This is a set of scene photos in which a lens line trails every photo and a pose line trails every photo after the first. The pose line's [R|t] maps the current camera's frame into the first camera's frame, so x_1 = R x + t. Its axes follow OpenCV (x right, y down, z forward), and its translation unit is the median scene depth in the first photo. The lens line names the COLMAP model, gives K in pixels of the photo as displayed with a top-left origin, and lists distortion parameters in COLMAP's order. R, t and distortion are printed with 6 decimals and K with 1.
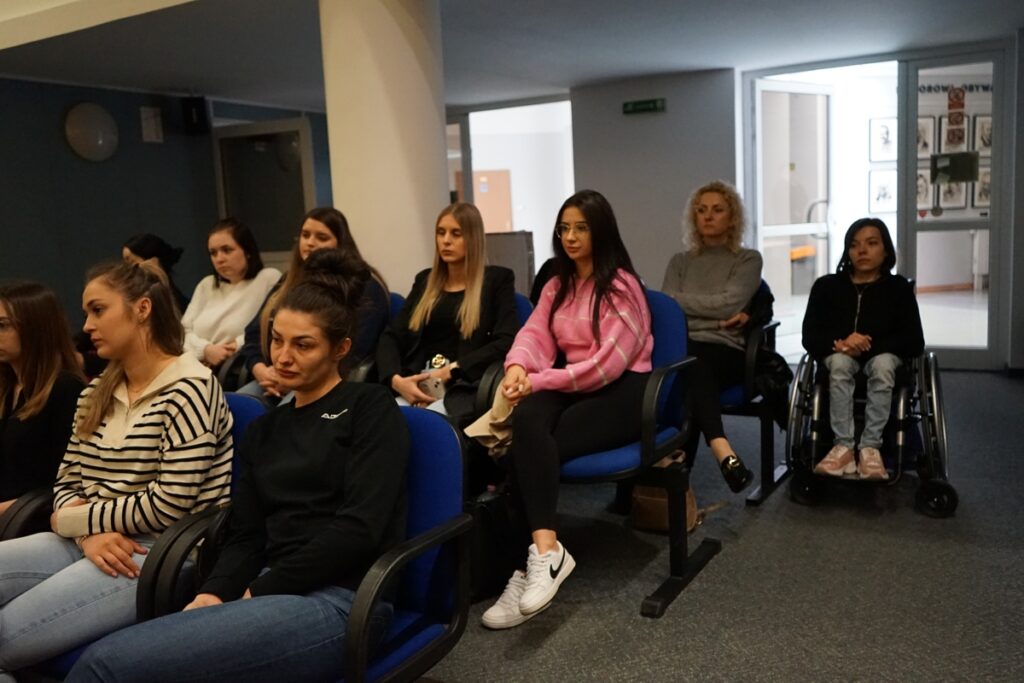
lens RADIAL K [[838.9, 0, 512.0], [0, 838.9, 341.5], [0, 0, 1]] dist [-0.096357, -0.001237]
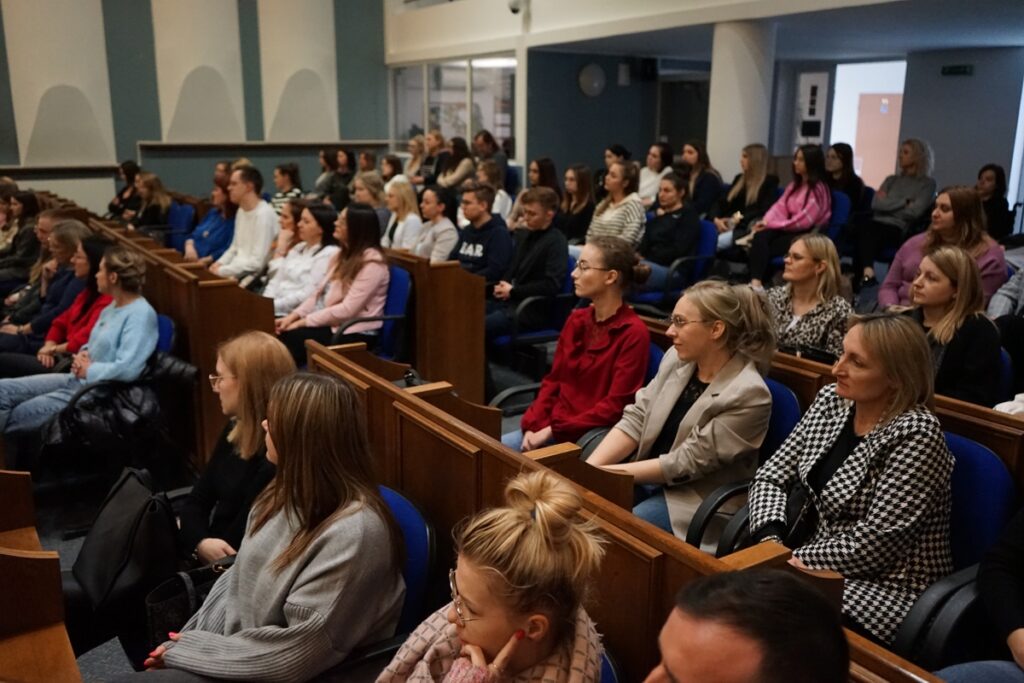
lens RADIAL K [[904.9, 0, 512.0], [0, 904.9, 341.5], [0, 0, 1]] dist [0.031535, -0.001278]
pose [[0.877634, 0.170529, -0.447972, 0.539230], [-0.123741, 0.983501, 0.131964, 0.112559], [0.463085, -0.060384, 0.884255, -1.478934]]
